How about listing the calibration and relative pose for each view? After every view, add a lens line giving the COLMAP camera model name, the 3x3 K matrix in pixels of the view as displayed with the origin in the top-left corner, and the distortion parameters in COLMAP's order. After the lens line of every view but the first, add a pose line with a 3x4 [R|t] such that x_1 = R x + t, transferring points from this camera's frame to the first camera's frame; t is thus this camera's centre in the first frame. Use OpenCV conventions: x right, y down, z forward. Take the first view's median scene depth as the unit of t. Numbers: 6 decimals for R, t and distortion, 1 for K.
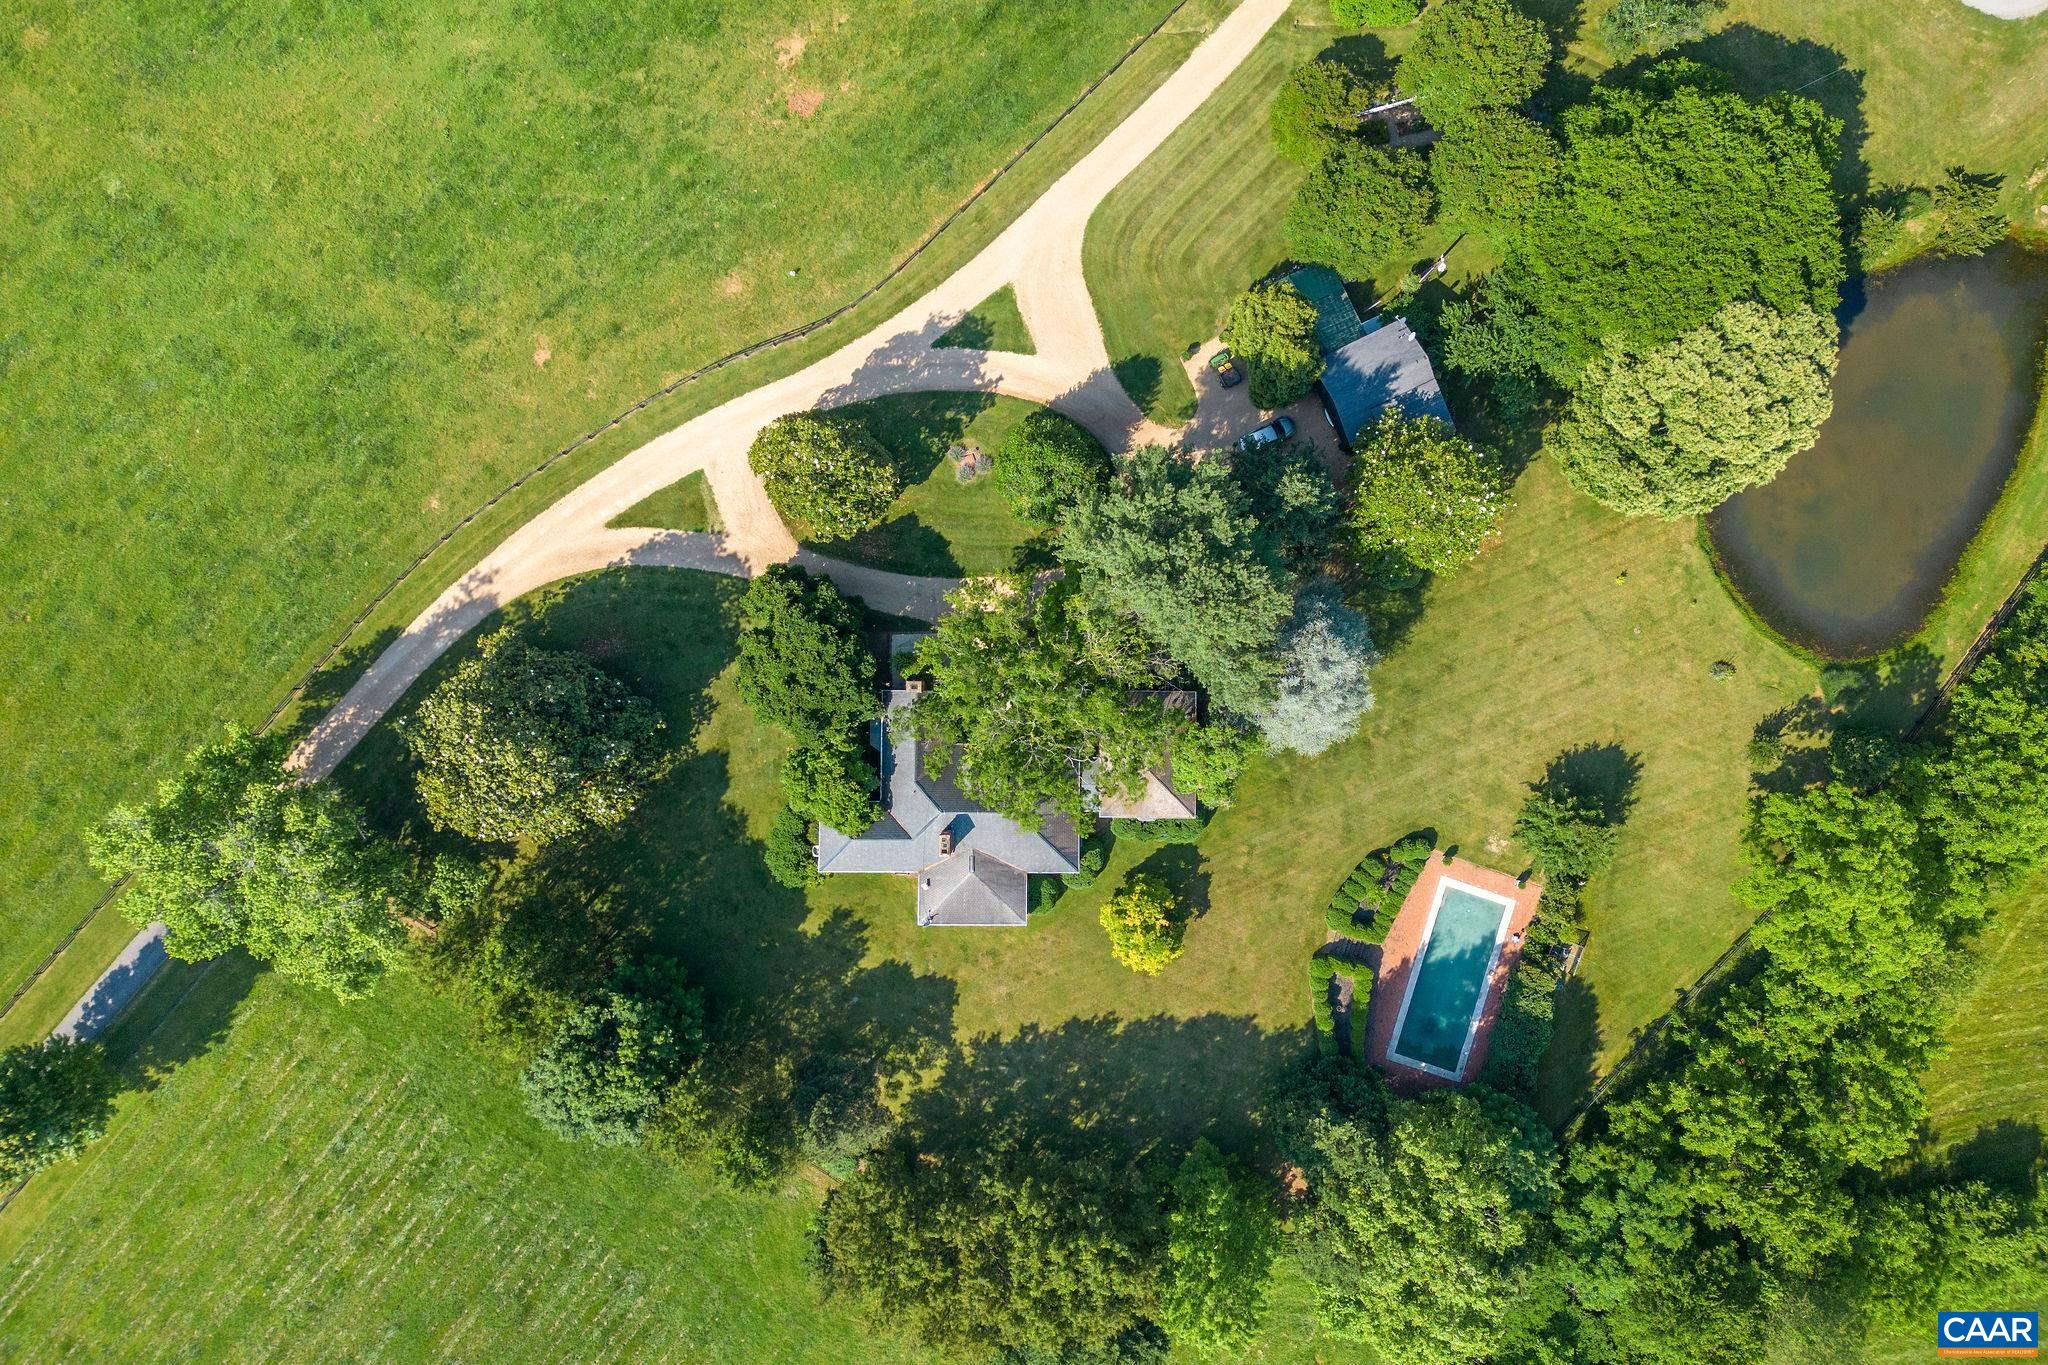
lens RADIAL K [[1439.8, 0, 1024.9], [0, 1439.8, 626.8], [0, 0, 1]] dist [0.073843, -0.075173]
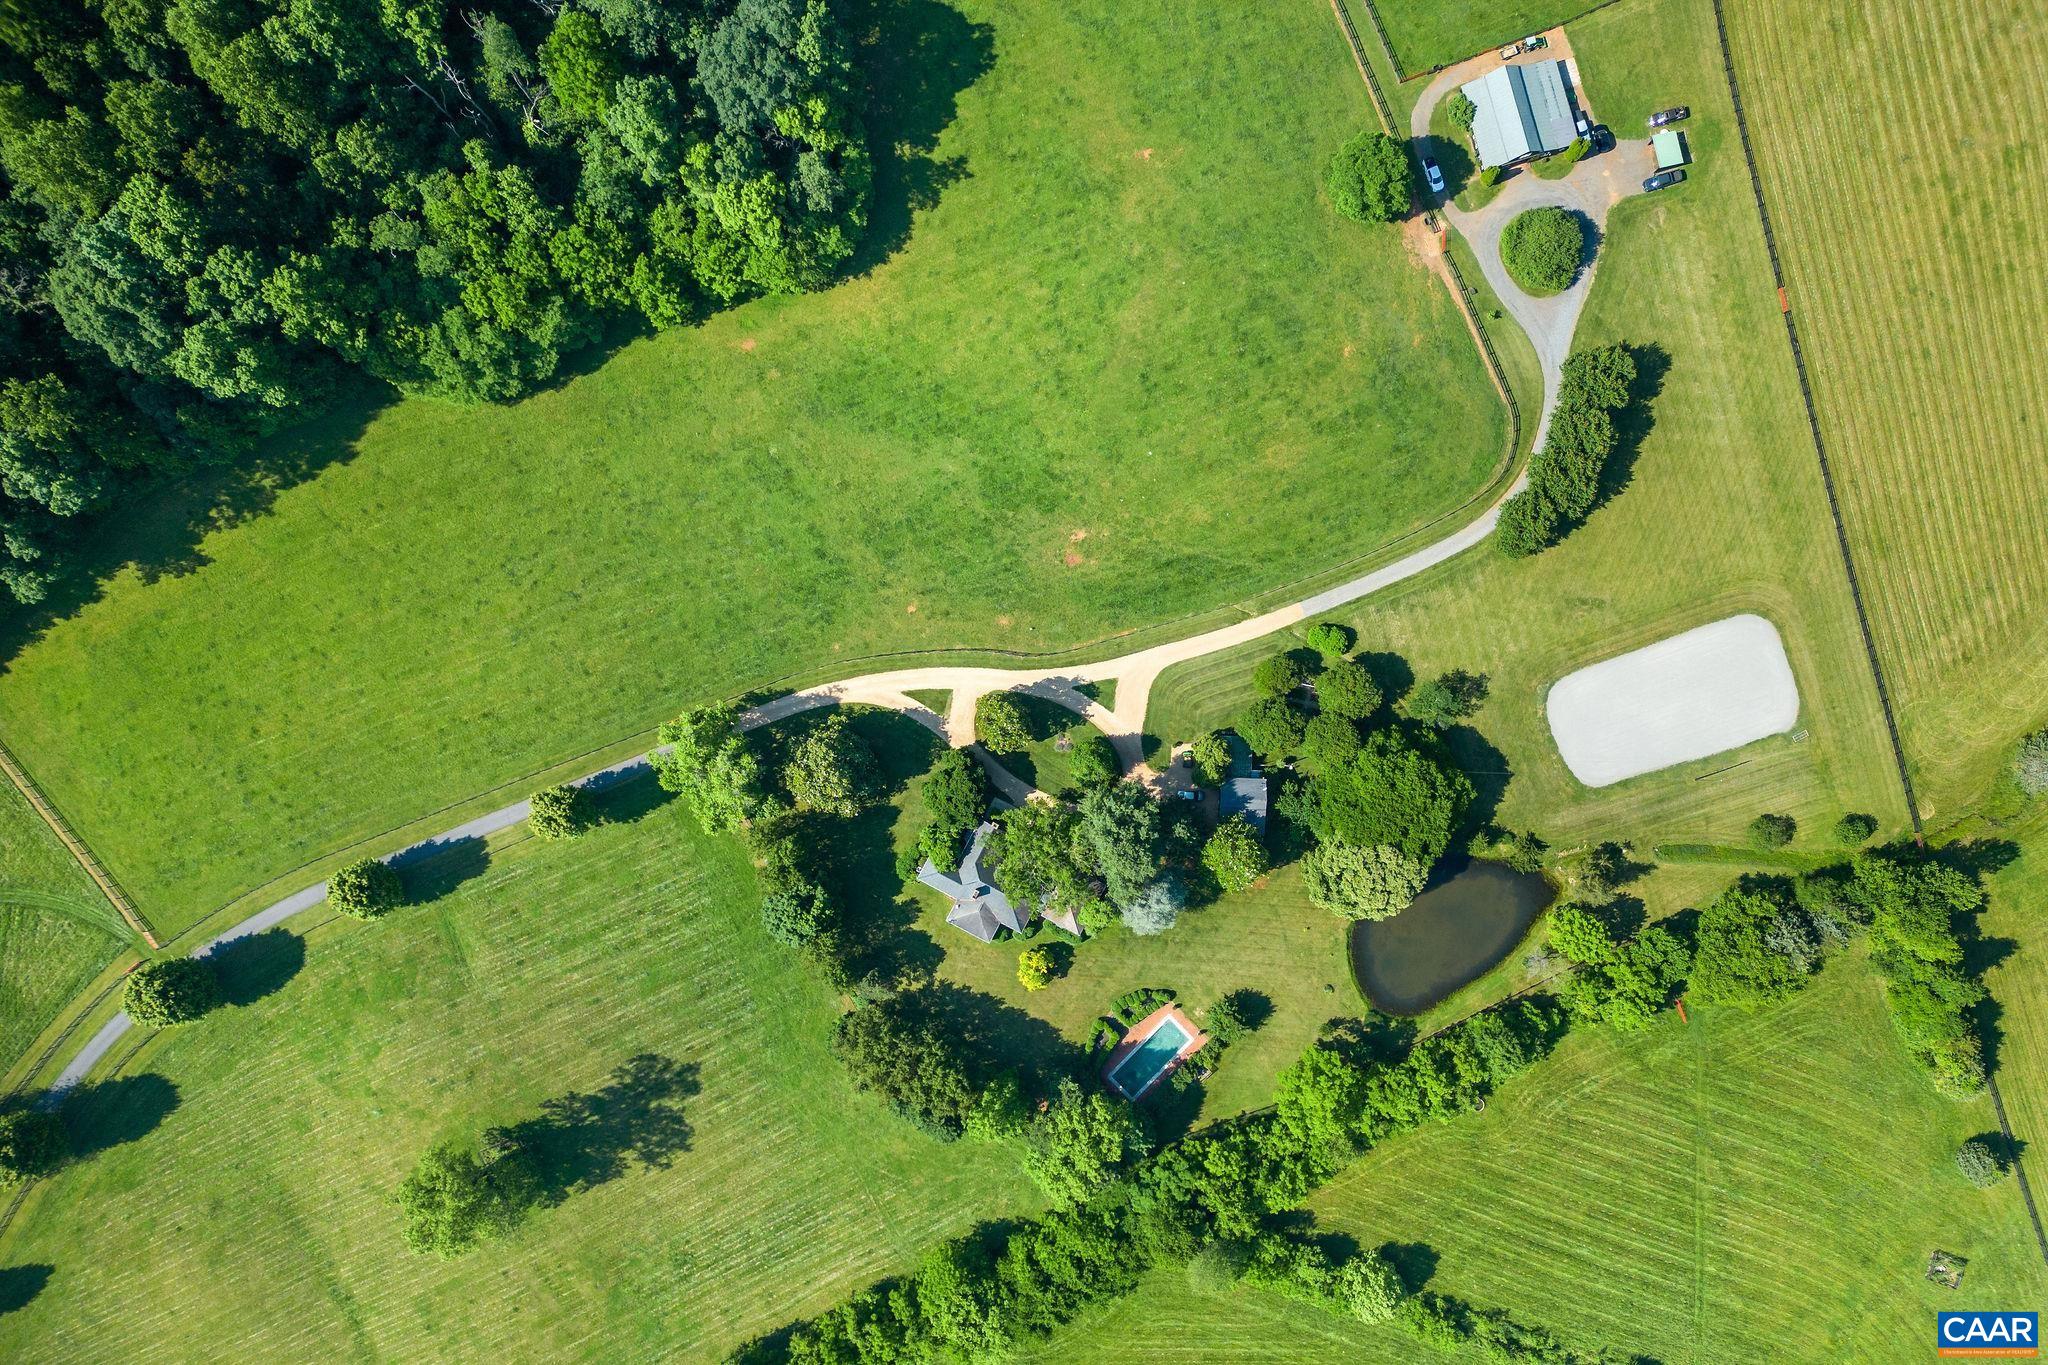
lens RADIAL K [[1433.8, 0, 1028.8], [0, 1433.8, 739.4], [0, 0, 1]] dist [0.122419, -0.090320]
pose [[0.887159, 0.461463, 0.000881, -0.090693], [-0.461440, 0.887093, 0.011801, -0.123530], [0.004664, -0.010876, 0.999930, -1.187514]]
